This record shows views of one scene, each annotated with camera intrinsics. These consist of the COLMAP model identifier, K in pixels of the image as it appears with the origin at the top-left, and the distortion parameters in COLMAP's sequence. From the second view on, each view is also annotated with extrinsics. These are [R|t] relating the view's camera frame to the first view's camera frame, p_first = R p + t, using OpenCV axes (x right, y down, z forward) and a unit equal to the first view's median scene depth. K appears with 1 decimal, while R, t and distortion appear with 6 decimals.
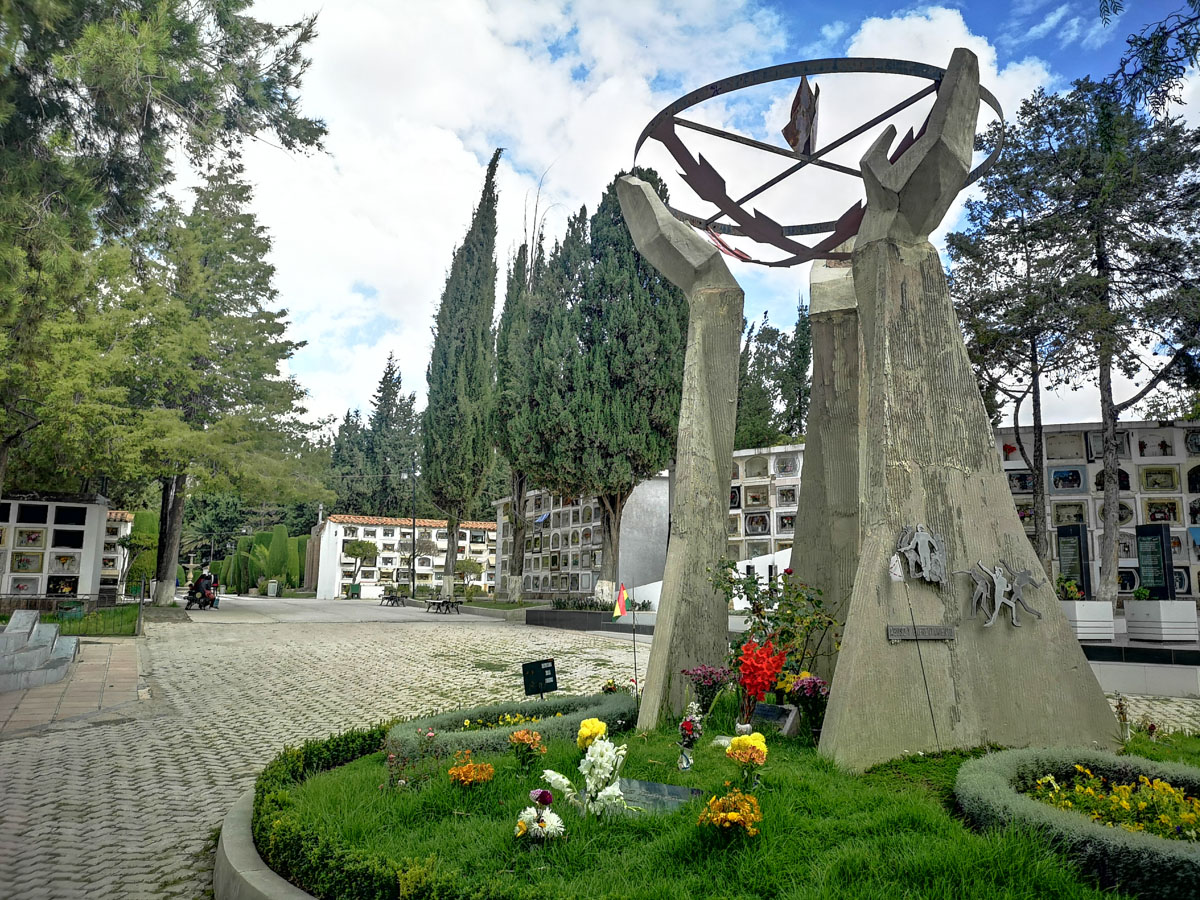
lens RADIAL K [[946.2, 0, 600.9], [0, 946.2, 450.4], [0, 0, 1]] dist [0.063470, 0.000395]
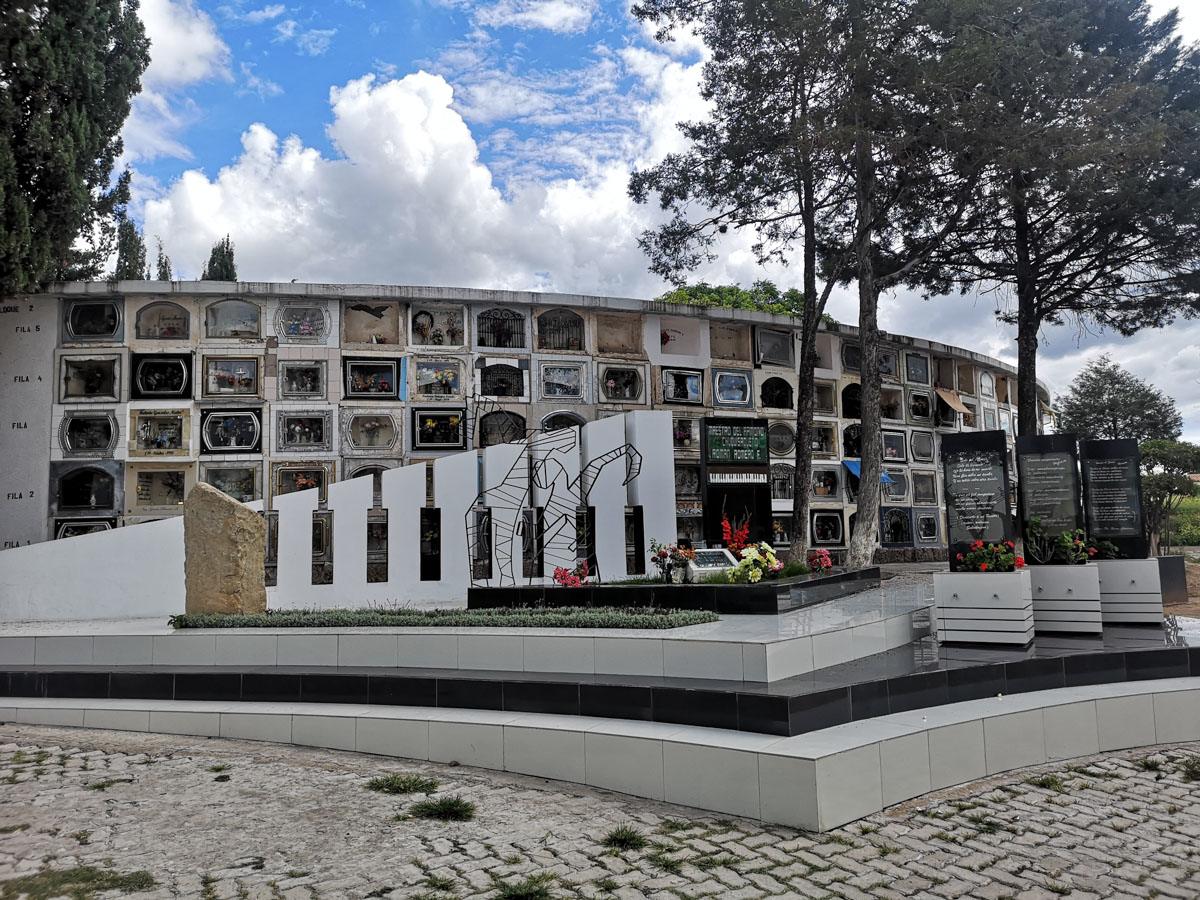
lens RADIAL K [[946.2, 0, 598.2], [0, 946.2, 448.1], [0, 0, 1]] dist [0.063470, 0.000395]
pose [[0.670353, 0.051620, 0.740245, -0.080677], [-0.086568, 0.996206, 0.008926, 0.065488], [-0.736976, -0.070065, 0.672278, 0.515951]]
